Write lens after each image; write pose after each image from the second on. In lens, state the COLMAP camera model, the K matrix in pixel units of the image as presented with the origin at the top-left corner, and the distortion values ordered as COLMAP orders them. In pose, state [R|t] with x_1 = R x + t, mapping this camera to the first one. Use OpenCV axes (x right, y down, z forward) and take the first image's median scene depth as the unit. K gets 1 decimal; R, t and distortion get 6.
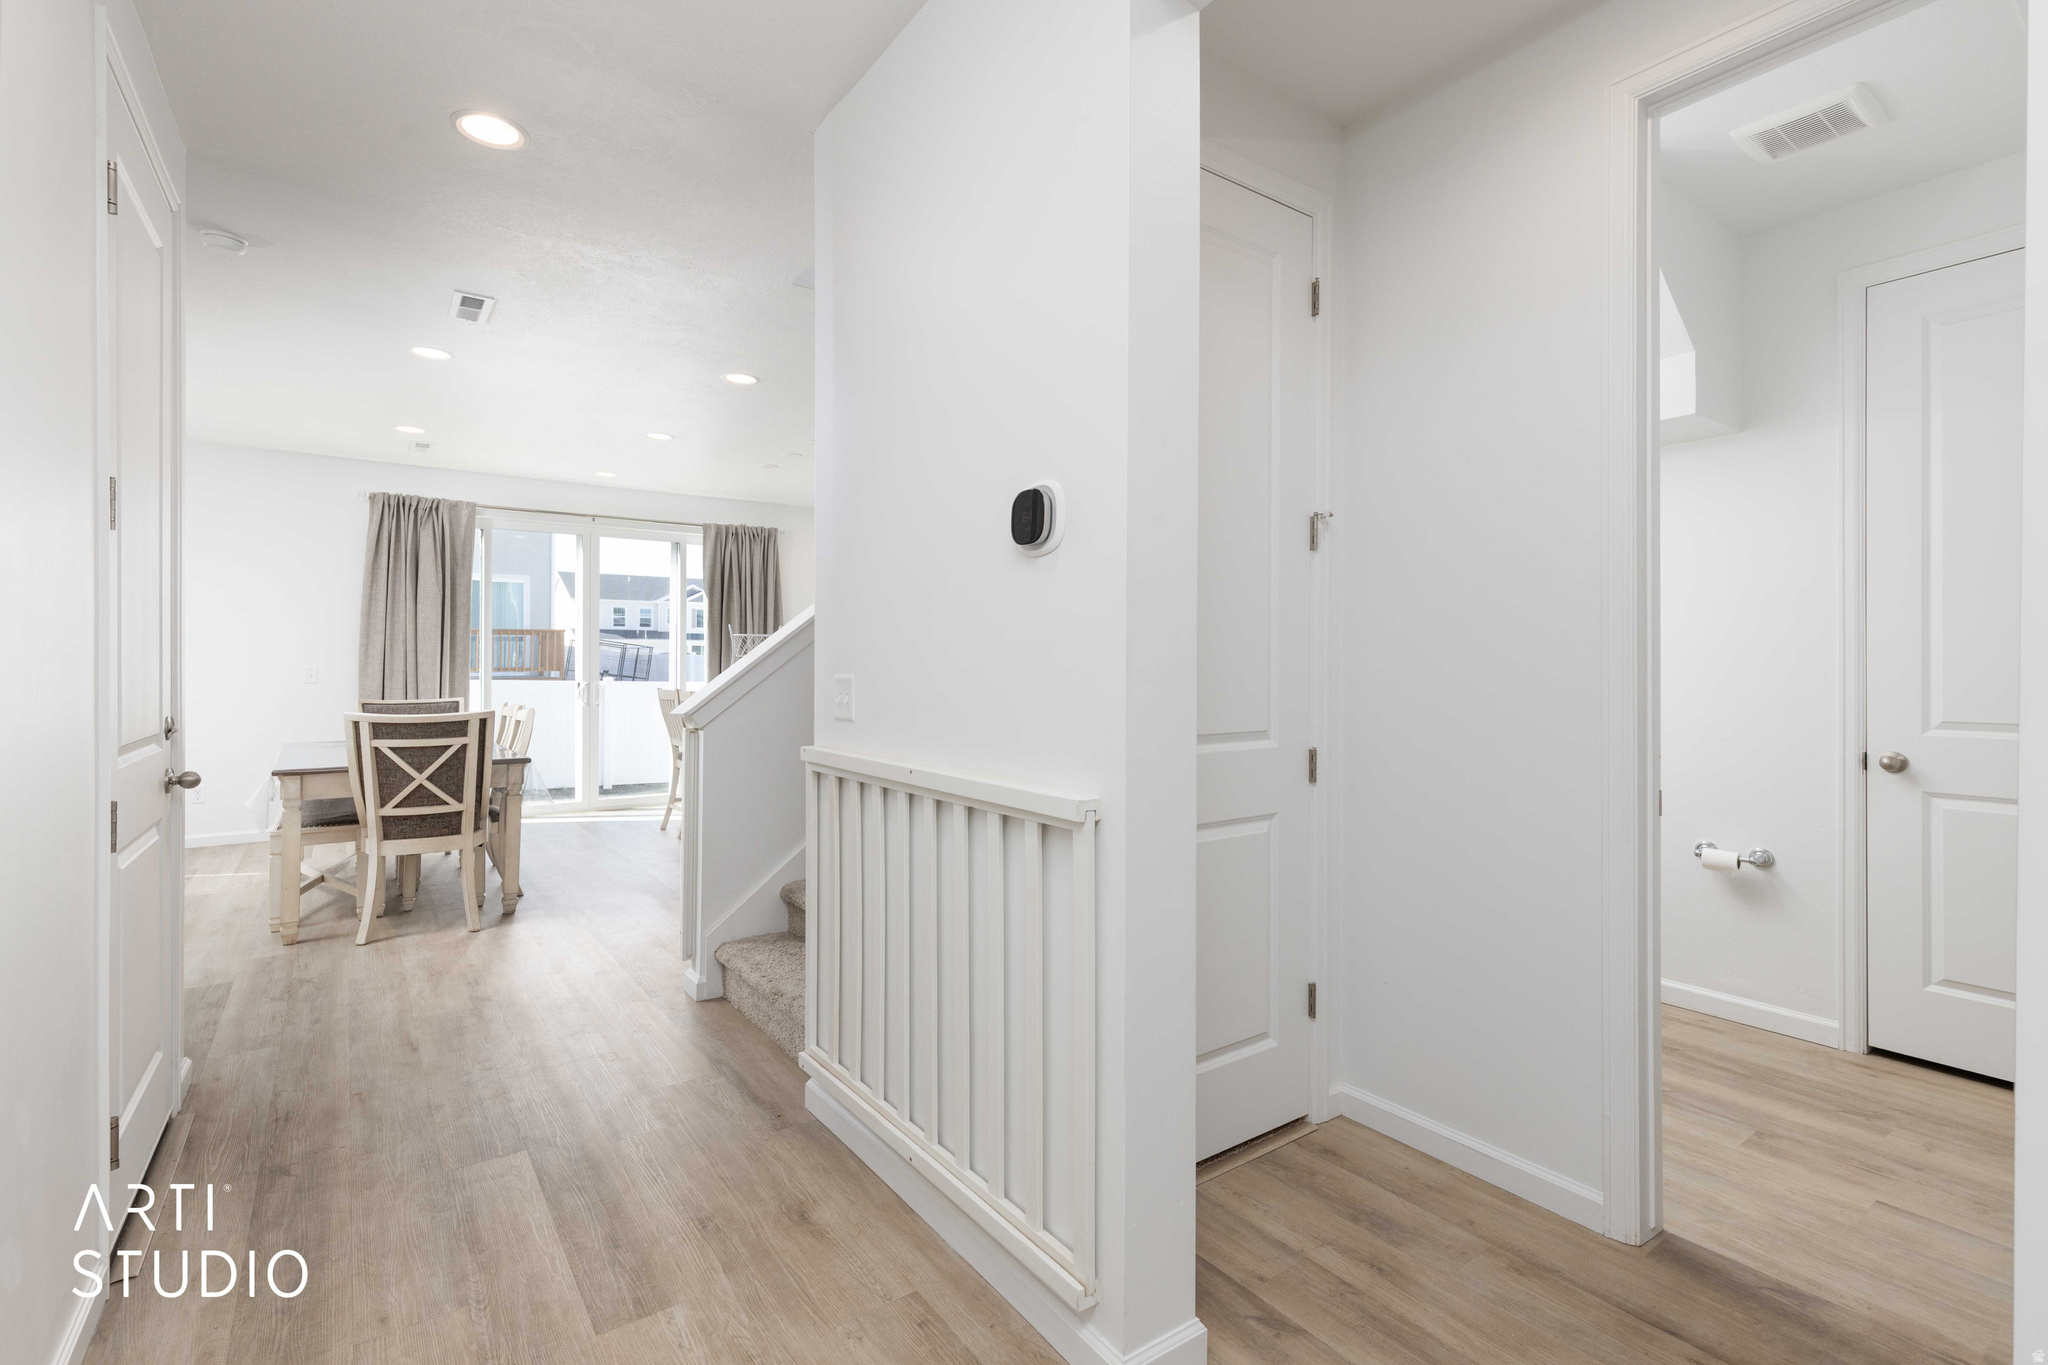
lens RADIAL K [[929.1, 0, 1029.8], [0, 929.1, 664.4], [0, 0, 1]] dist [0.005413, 0.000042]
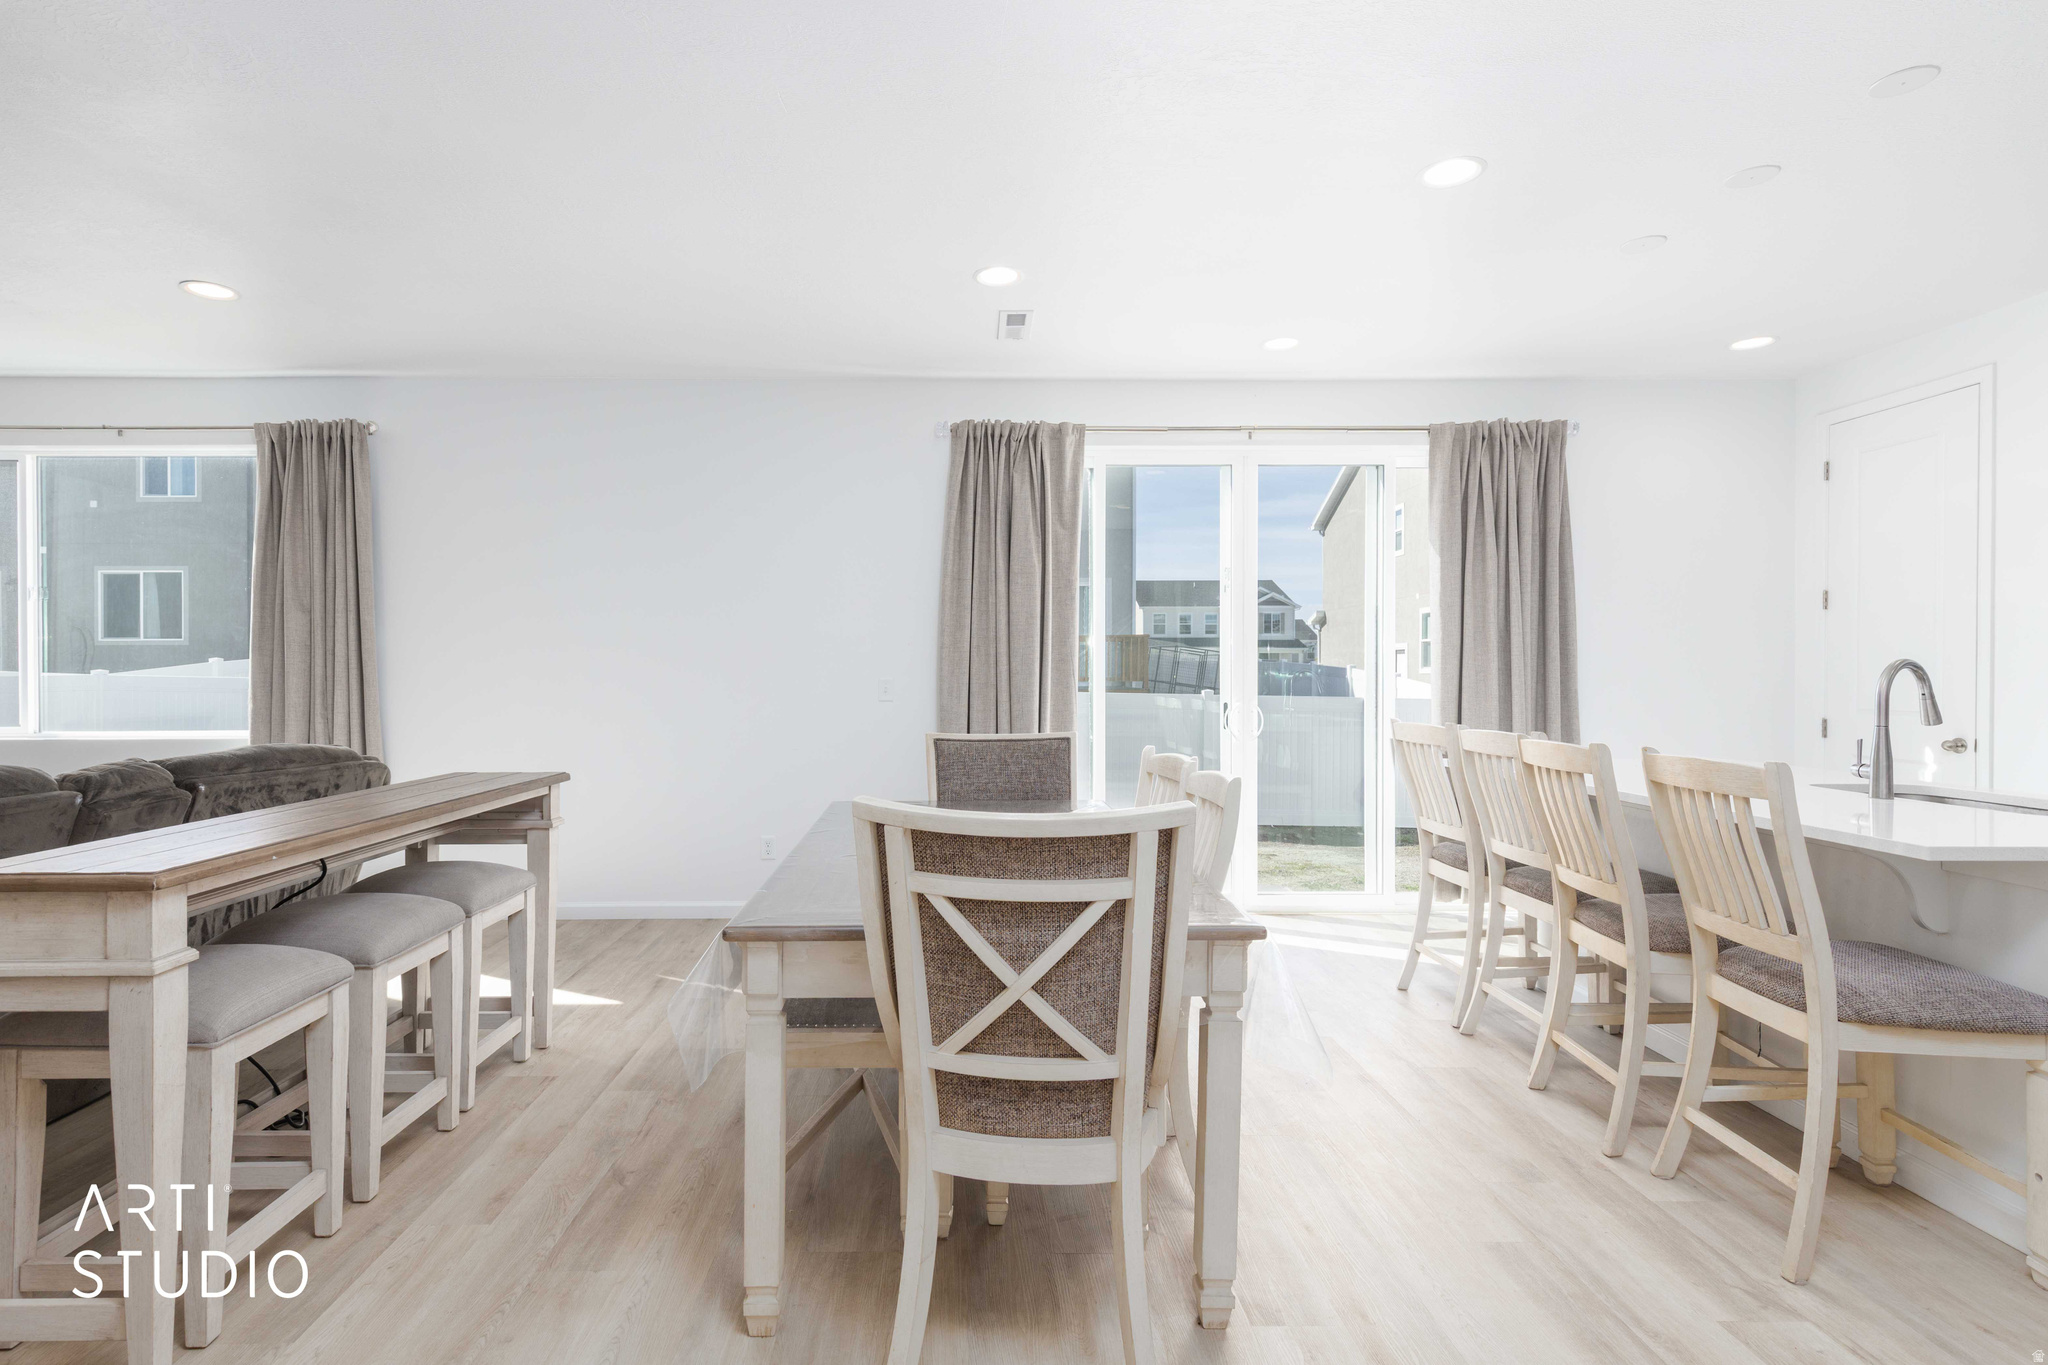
lens RADIAL K [[929.1, 0, 989.0], [0, 929.1, 669.9], [0, 0, 1]] dist [0.005413, 0.000042]
pose [[0.822688, -0.005771, -0.568463, -0.383396], [0.003628, 0.999981, -0.004902, -0.000422], [0.568481, 0.001970, 0.822694, 0.582814]]
